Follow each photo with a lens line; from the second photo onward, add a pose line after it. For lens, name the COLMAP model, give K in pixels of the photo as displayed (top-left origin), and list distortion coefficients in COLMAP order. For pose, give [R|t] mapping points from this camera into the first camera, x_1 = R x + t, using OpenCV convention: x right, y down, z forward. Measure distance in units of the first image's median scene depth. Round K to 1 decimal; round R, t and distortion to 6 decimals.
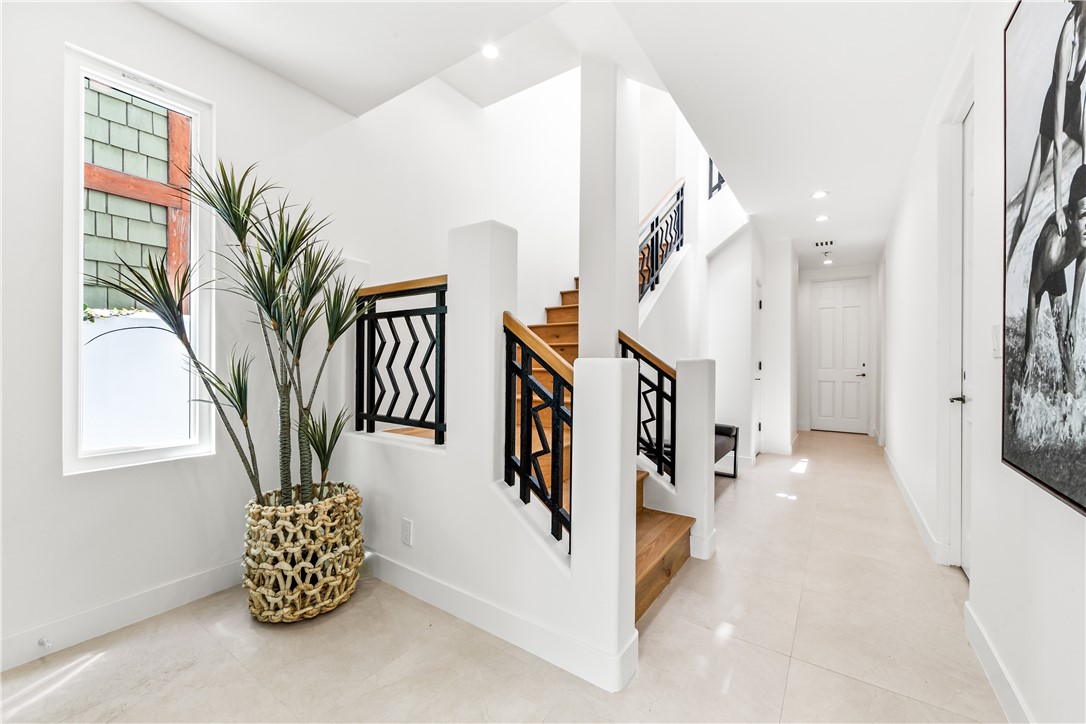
lens RADIAL K [[432.9, 0, 541.7], [0, 432.9, 356.1], [0, 0, 1]] dist [-0.001816, -0.000820]
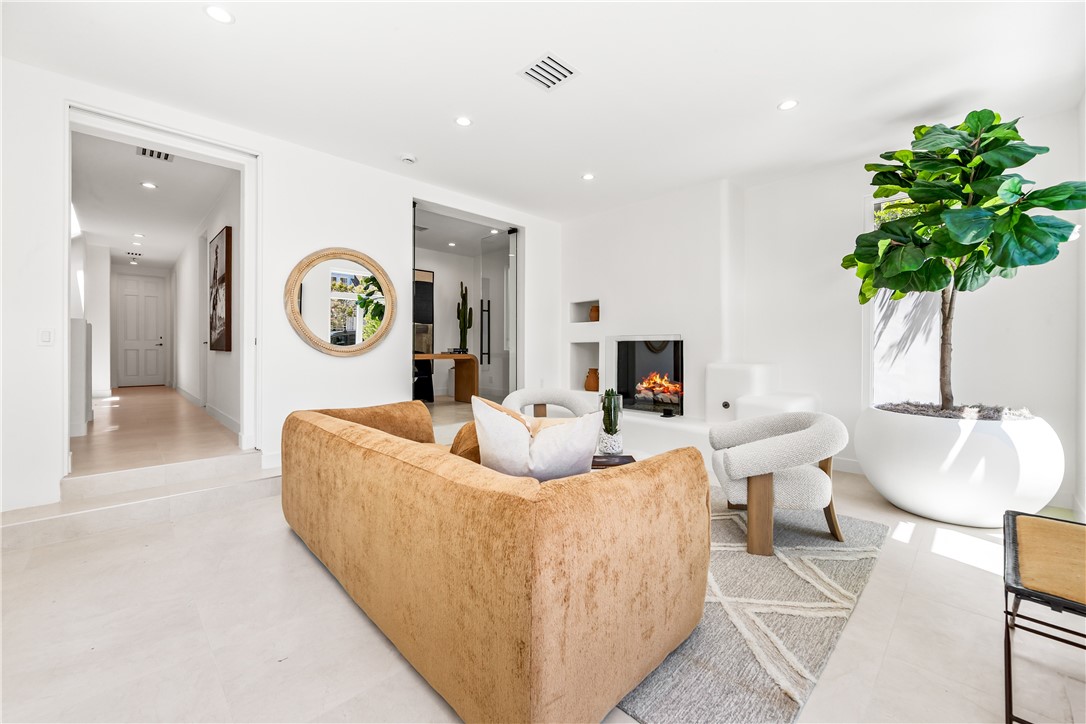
lens RADIAL K [[432.9, 0, 546.4], [0, 432.9, 336.4], [0, 0, 1]] dist [-0.001816, -0.000820]
pose [[0.189425, 0.002869, 0.981891, -0.438348], [0.014949, 0.999871, -0.005805, 0.045934], [-0.981781, 0.015778, 0.189357, -0.549381]]
